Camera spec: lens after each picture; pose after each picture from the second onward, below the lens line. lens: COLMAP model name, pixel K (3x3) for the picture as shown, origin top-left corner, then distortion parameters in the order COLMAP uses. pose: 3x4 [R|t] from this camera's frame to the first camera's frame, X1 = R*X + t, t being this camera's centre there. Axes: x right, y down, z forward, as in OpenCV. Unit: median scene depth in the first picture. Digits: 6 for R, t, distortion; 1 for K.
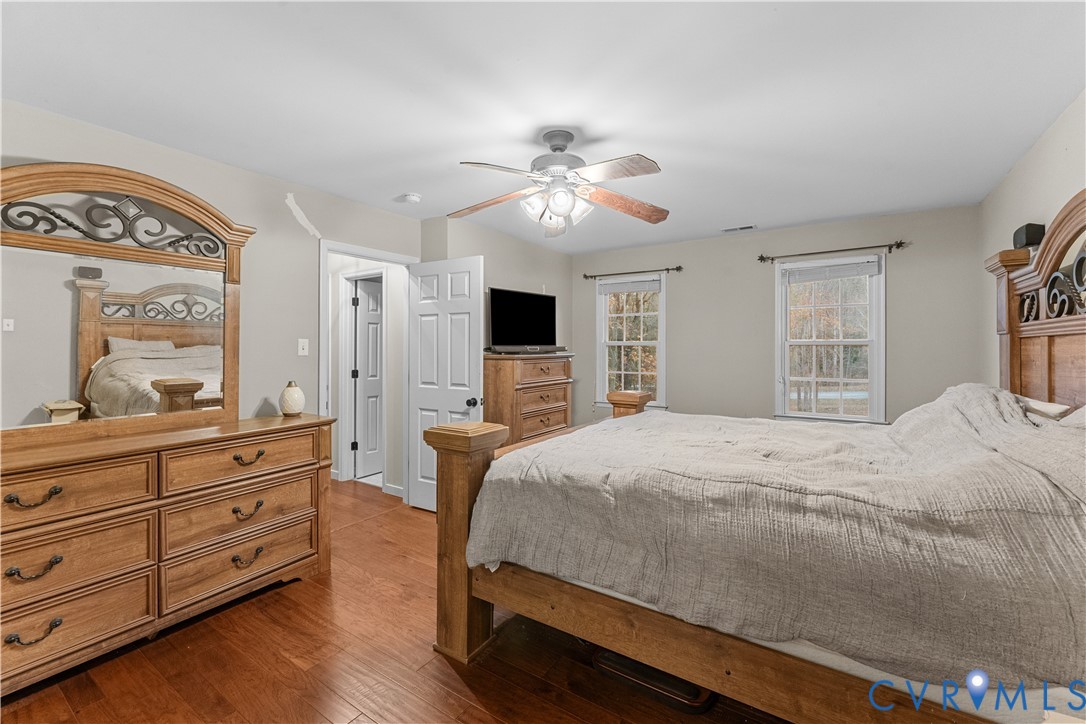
lens RADIAL K [[459.1, 0, 528.2], [0, 459.1, 347.5], [0, 0, 1]] dist [-0.002314, -0.000501]
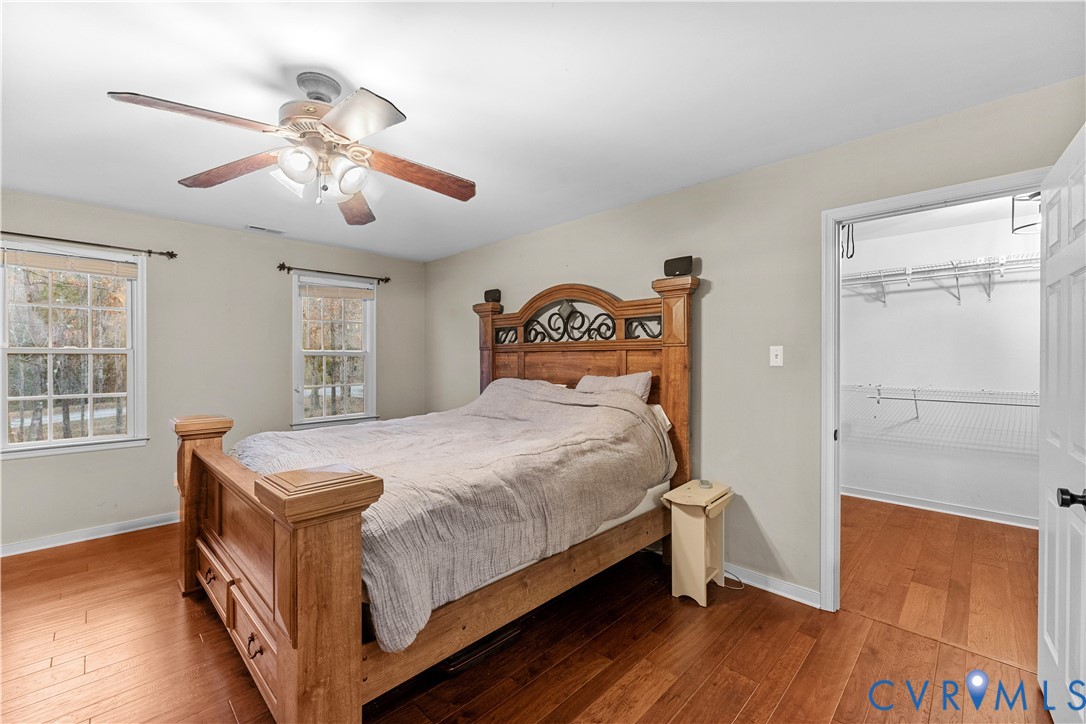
lens RADIAL K [[459.1, 0, 545.6], [0, 459.1, 358.5], [0, 0, 1]] dist [-0.002314, -0.000501]
pose [[0.161479, -0.001065, 0.986876, -0.415038], [-0.000448, 0.999999, 0.001152, 0.001074], [-0.986876, -0.000628, 0.161478, 0.324272]]
